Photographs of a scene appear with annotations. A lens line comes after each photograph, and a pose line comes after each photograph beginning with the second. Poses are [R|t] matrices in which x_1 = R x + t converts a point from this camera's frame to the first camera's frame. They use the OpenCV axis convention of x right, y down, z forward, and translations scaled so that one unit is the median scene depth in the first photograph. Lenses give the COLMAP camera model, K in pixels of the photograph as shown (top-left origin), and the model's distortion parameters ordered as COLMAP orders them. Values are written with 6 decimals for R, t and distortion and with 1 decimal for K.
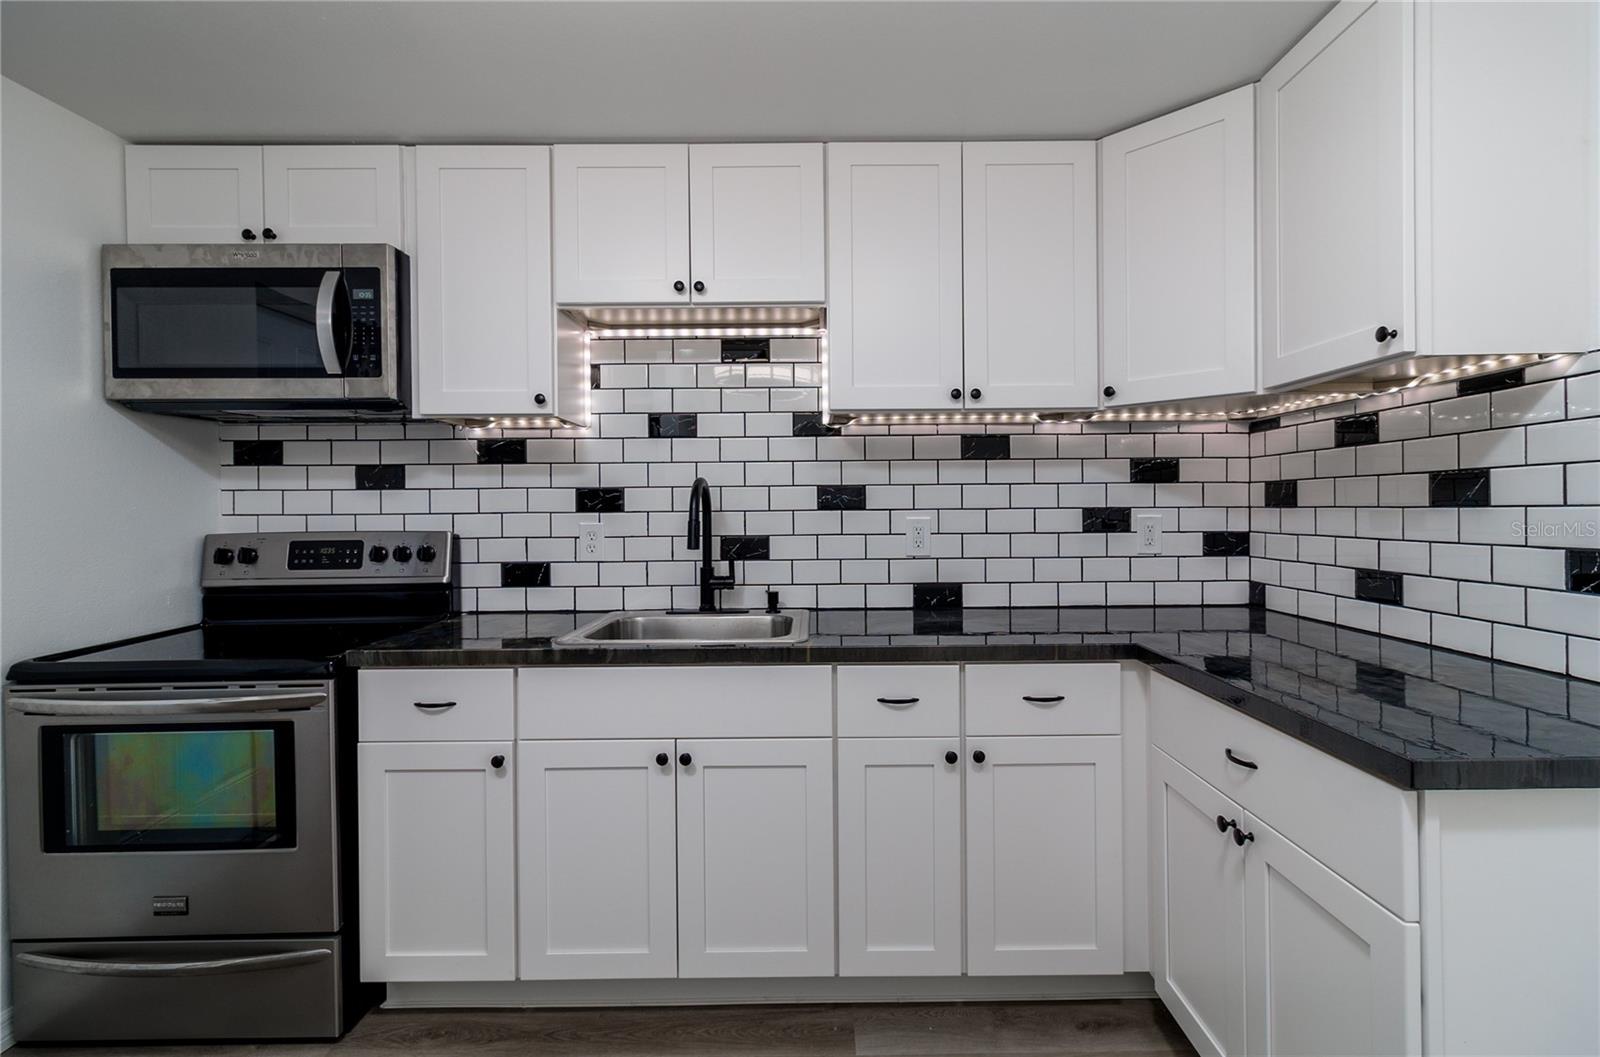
lens RADIAL K [[763.0, 0, 792.3], [0, 763.0, 515.5], [0, 0, 1]] dist [-0.003044, -0.000492]
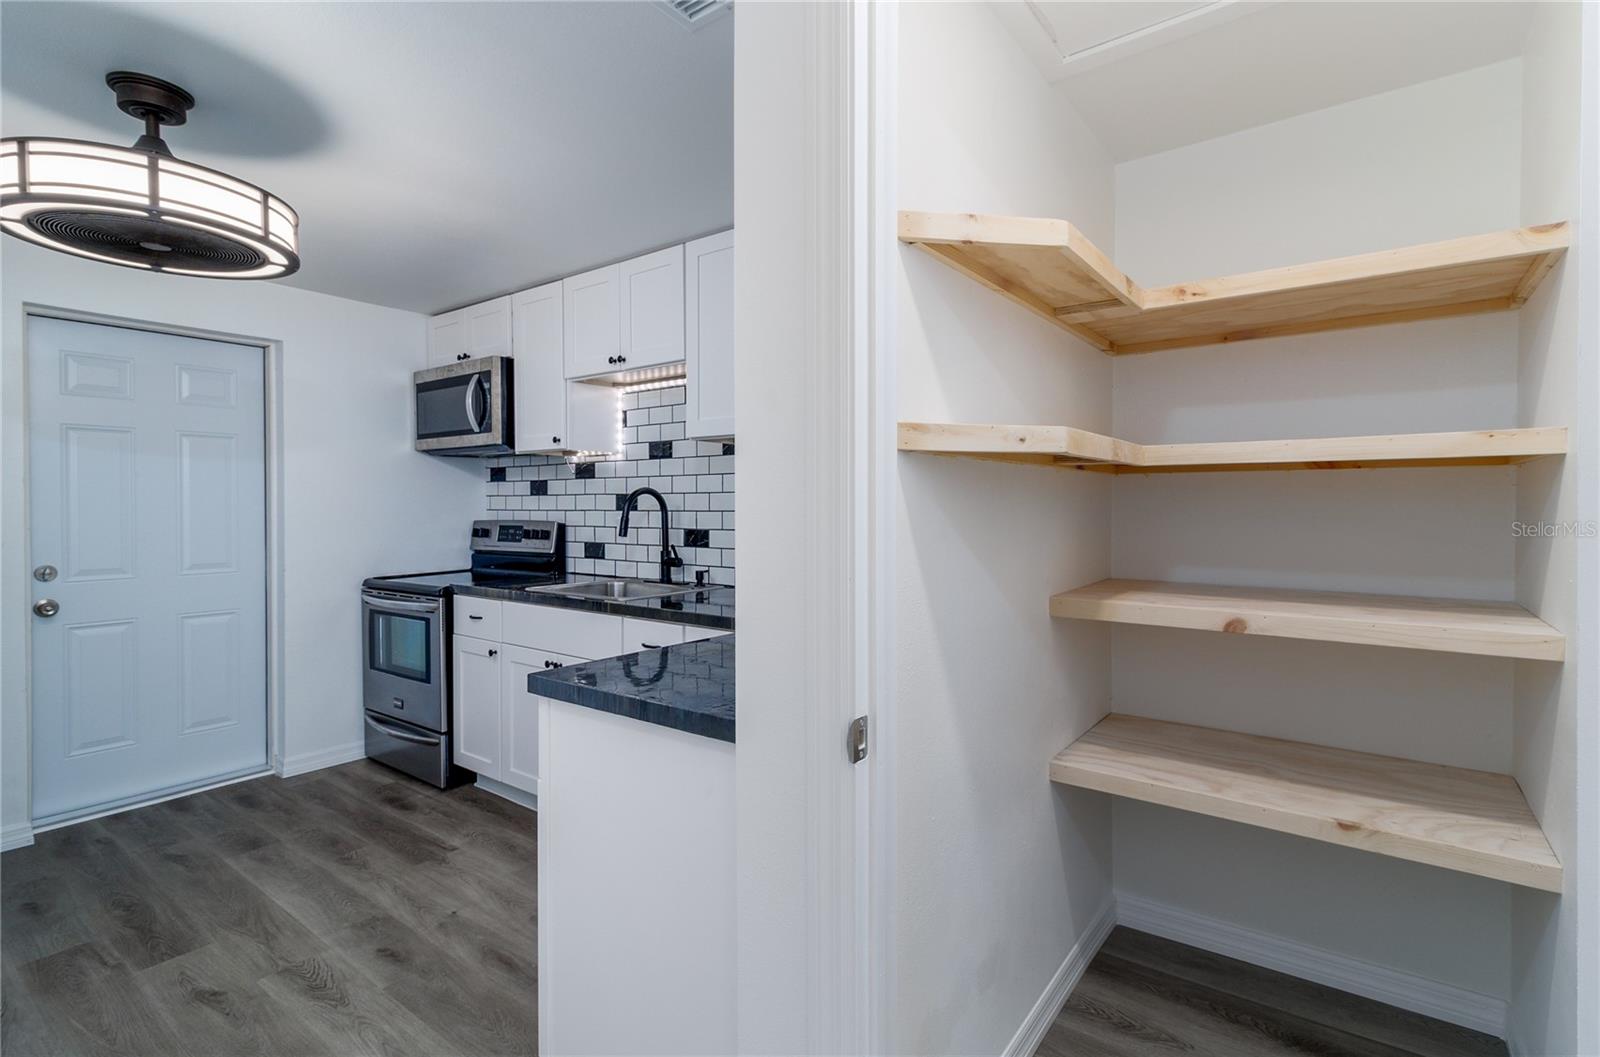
lens RADIAL K [[763.0, 0, 792.3], [0, 763.0, 515.5], [0, 0, 1]] dist [-0.003044, -0.000492]
pose [[0.791989, 0.015551, -0.610337, 0.932115], [-0.013842, 0.999876, 0.007515, -0.010762], [0.610378, 0.002497, 0.792106, 0.027992]]
